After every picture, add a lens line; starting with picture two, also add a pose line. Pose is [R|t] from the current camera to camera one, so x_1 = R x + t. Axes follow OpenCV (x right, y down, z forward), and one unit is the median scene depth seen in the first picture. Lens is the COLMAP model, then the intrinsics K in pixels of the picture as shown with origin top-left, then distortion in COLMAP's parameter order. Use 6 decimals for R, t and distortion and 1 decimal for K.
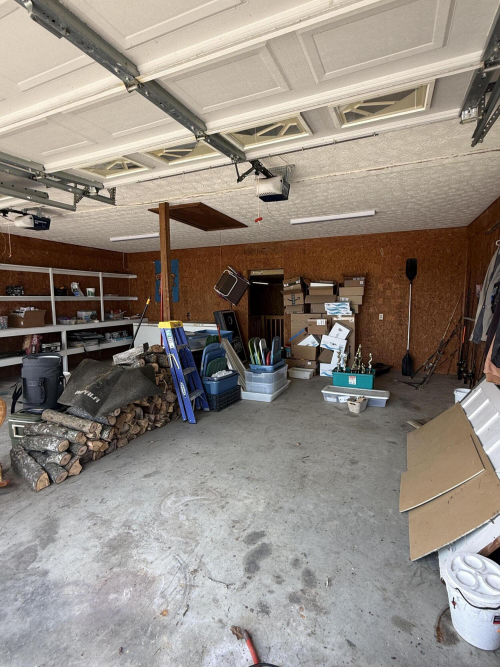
lens RADIAL K [[338.1, 0, 248.8], [0, 338.1, 332.3], [0, 0, 1]] dist [0.000258, -0.000037]
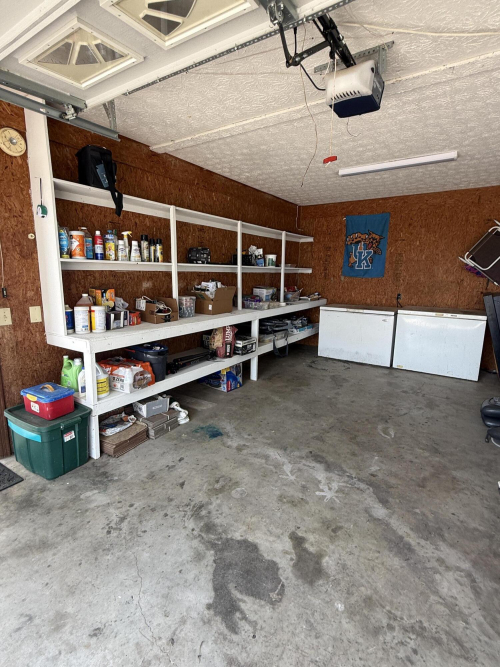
lens RADIAL K [[338.1, 0, 250.3], [0, 338.1, 332.9], [0, 0, 1]] dist [0.000258, -0.000037]
pose [[0.986702, 0.045965, -0.155907, -0.434844], [-0.033510, 0.996102, 0.081596, -0.029414], [0.159050, -0.075286, 0.984396, 0.334892]]
